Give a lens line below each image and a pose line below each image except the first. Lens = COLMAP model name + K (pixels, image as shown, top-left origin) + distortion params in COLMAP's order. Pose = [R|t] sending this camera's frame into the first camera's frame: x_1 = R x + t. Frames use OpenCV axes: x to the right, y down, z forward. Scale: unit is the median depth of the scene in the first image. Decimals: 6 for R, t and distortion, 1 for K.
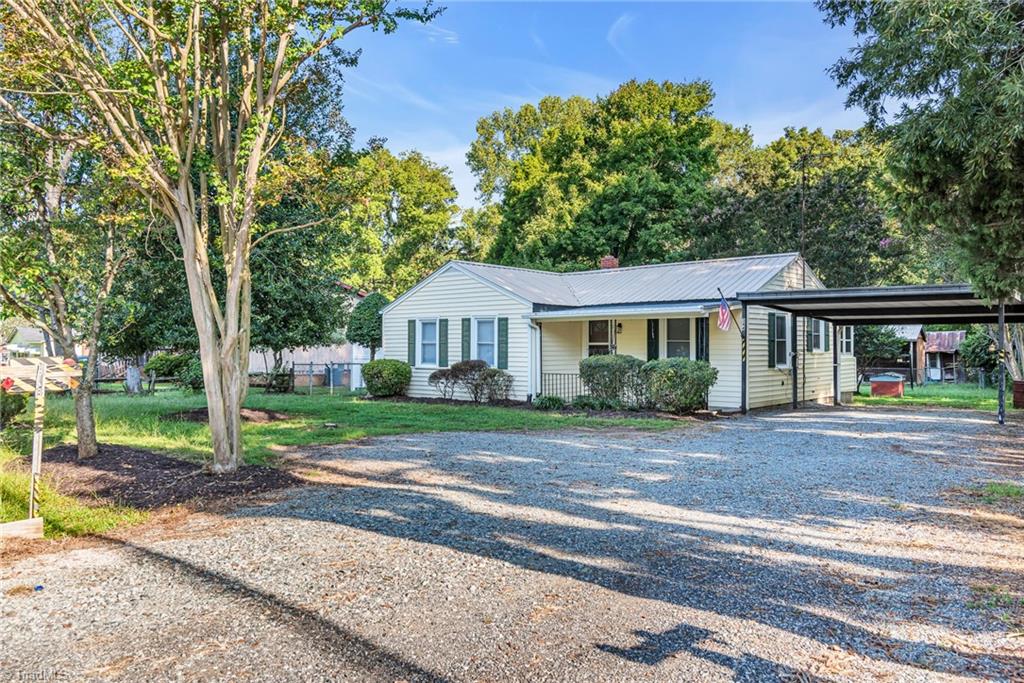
lens RADIAL K [[753.4, 0, 515.4], [0, 753.4, 343.8], [0, 0, 1]] dist [0.012133, 0.002732]
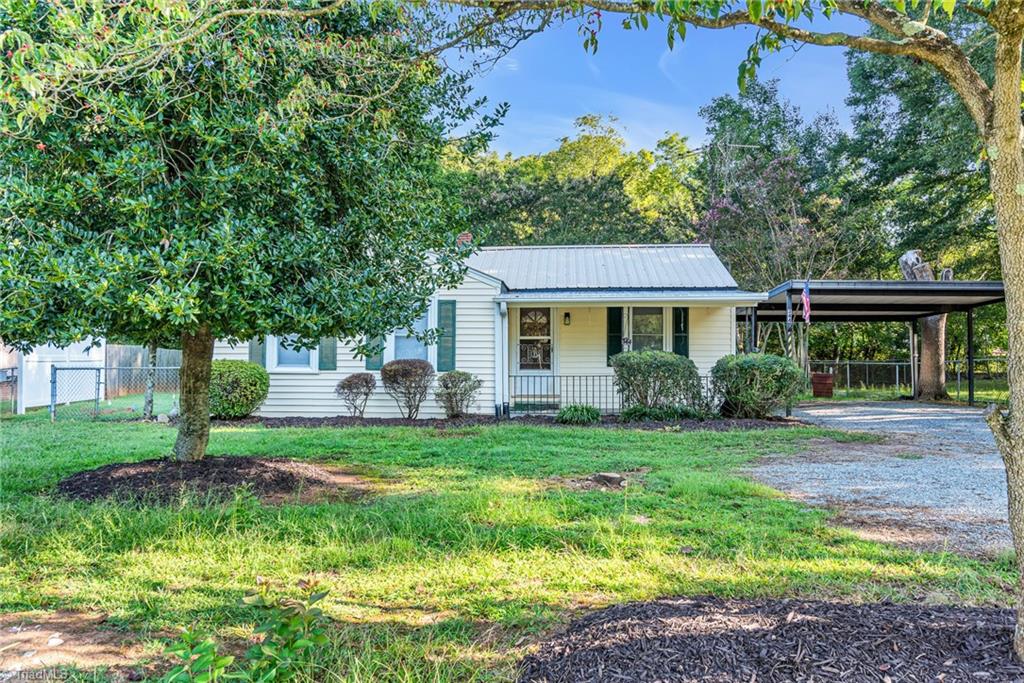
lens RADIAL K [[753.4, 0, 508.4], [0, 753.4, 342.8], [0, 0, 1]] dist [0.012133, 0.002732]
pose [[0.794917, 0.001961, 0.606715, -0.396643], [-0.002391, 0.999997, -0.000099, 0.005924], [-0.606713, -0.001372, 0.794919, 0.383752]]
